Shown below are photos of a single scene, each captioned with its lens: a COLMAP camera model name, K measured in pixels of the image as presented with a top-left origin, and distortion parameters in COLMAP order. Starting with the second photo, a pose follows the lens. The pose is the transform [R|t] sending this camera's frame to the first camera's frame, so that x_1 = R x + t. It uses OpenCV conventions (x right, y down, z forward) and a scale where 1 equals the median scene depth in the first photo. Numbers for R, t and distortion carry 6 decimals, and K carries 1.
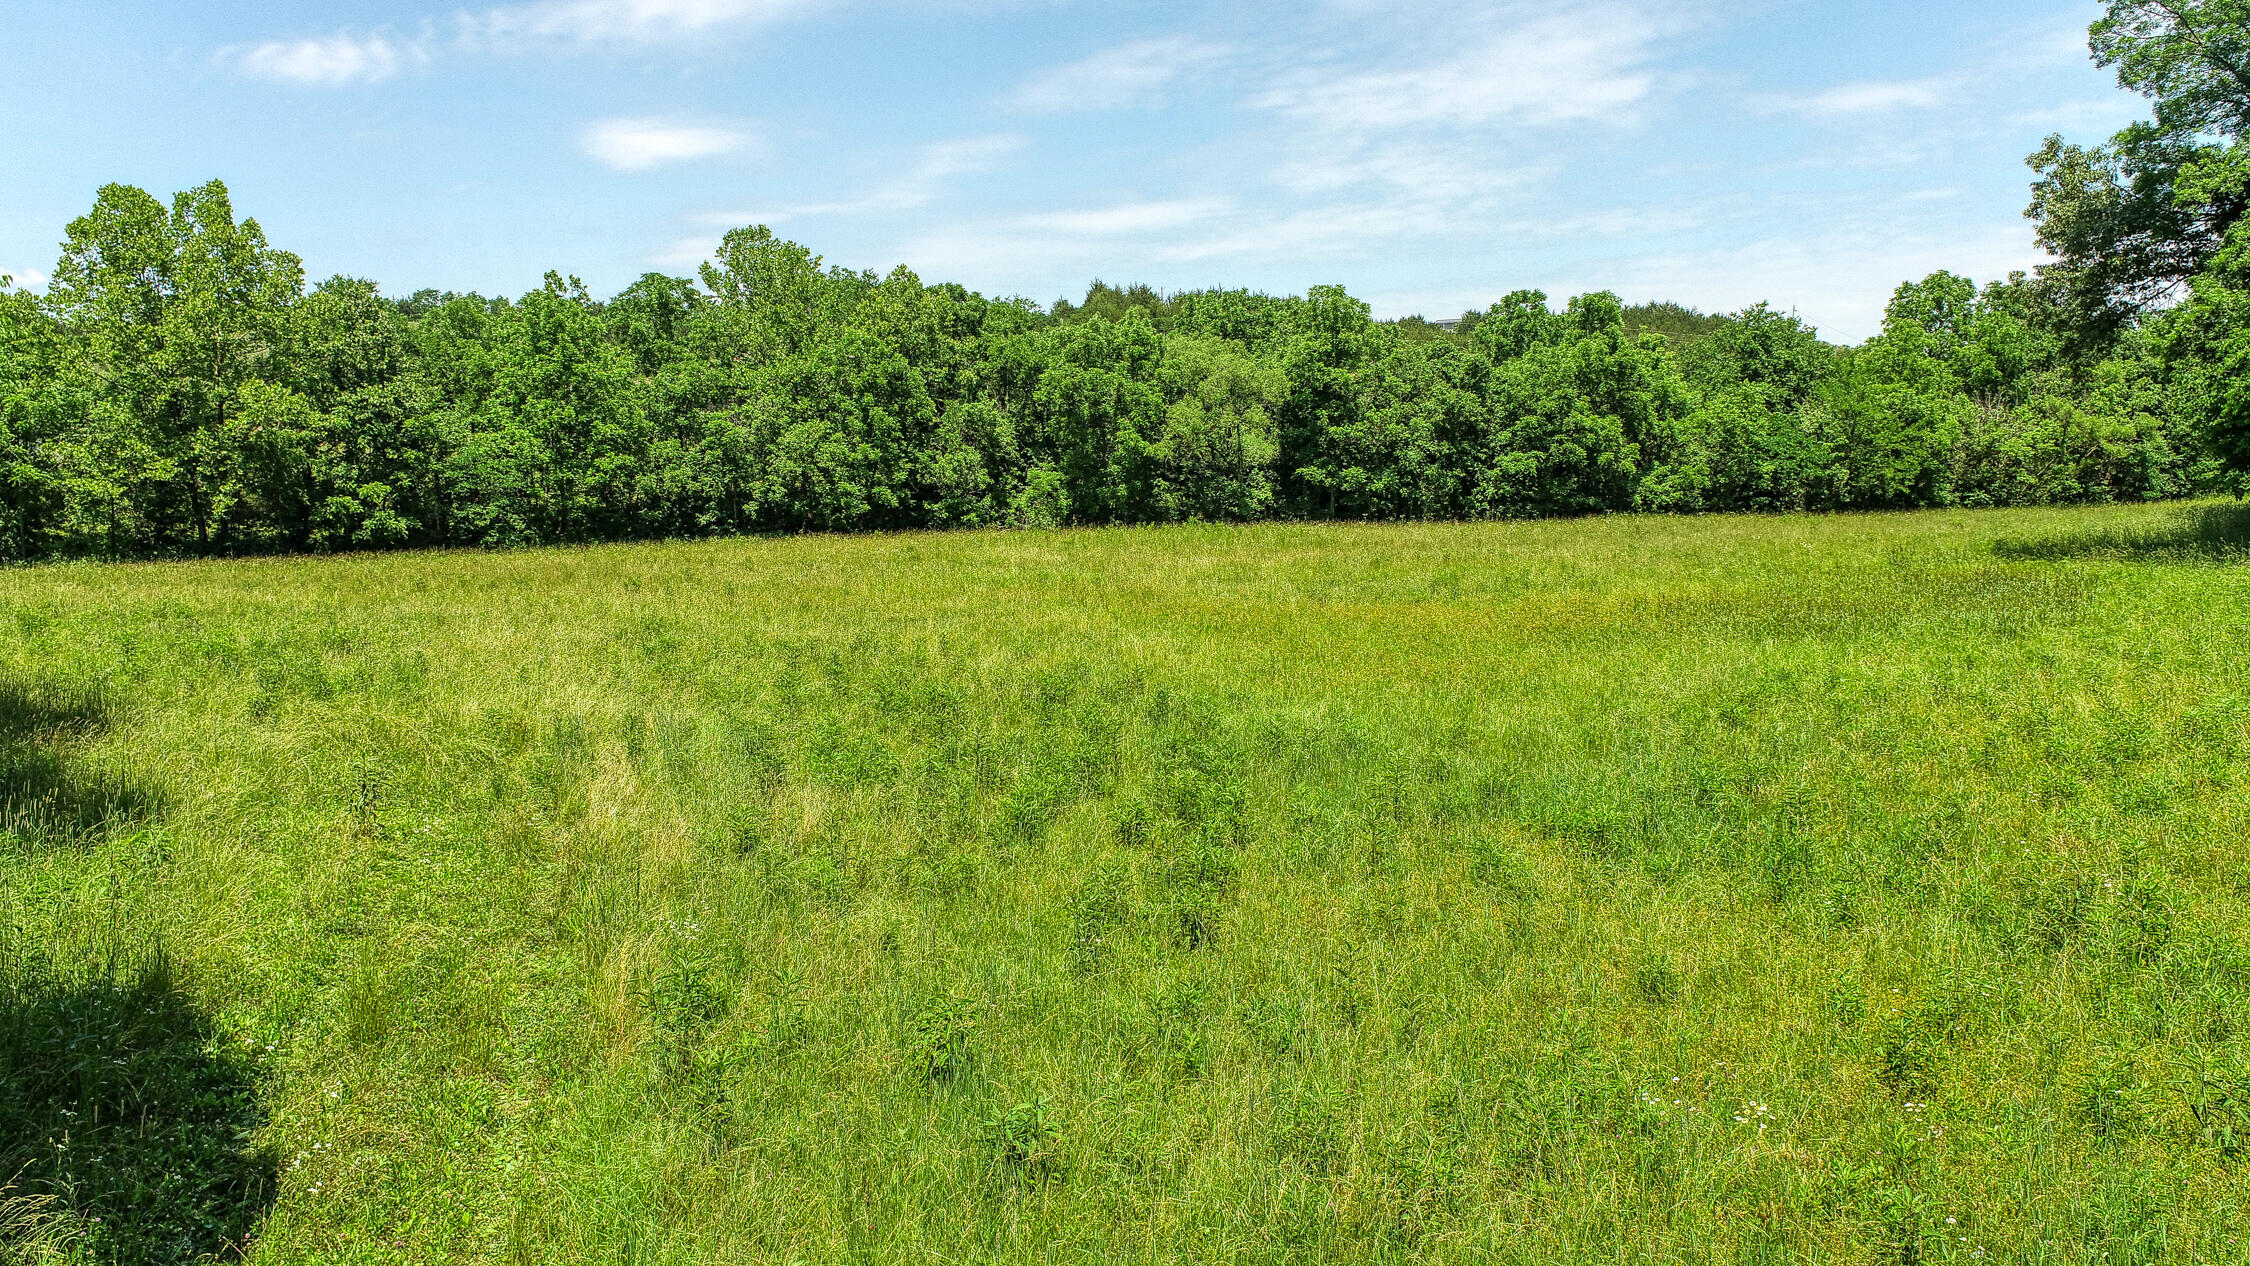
lens RADIAL K [[1523.7, 0, 1122.0], [0, 1523.7, 639.5], [0, 0, 1]] dist [-0.012644, 0.006208]
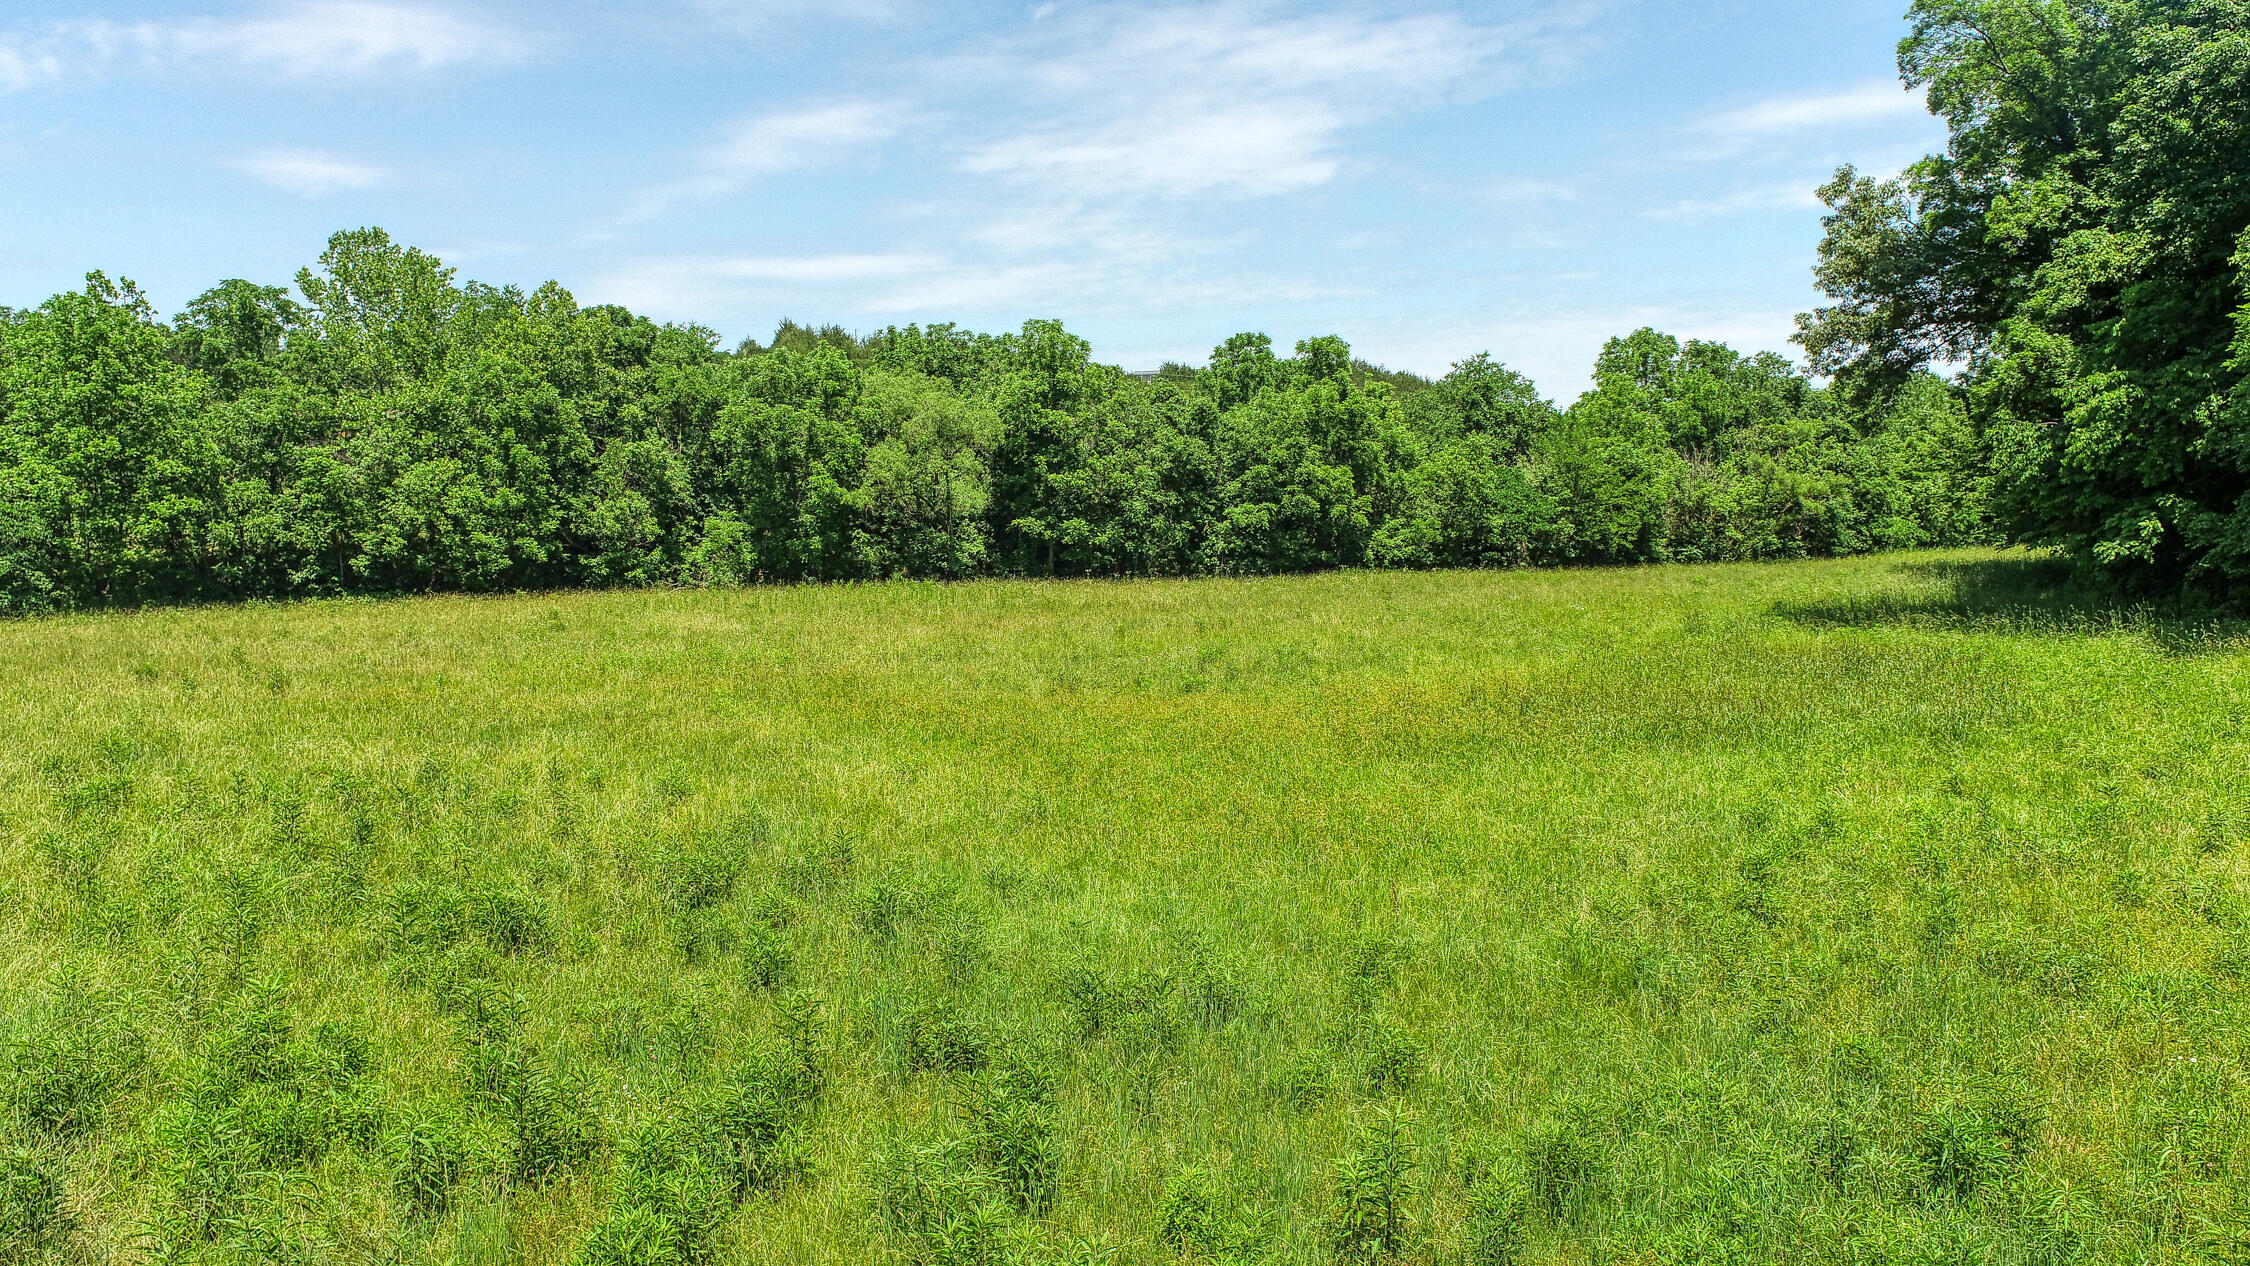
lens RADIAL K [[1523.7, 0, 1136.5], [0, 1523.7, 631.2], [0, 0, 1]] dist [-0.012644, 0.006208]
pose [[0.978502, -0.008546, 0.206062, -0.000194], [0.016246, 0.999230, -0.035707, -0.012404], [-0.205598, 0.038287, 0.977887, 0.101150]]
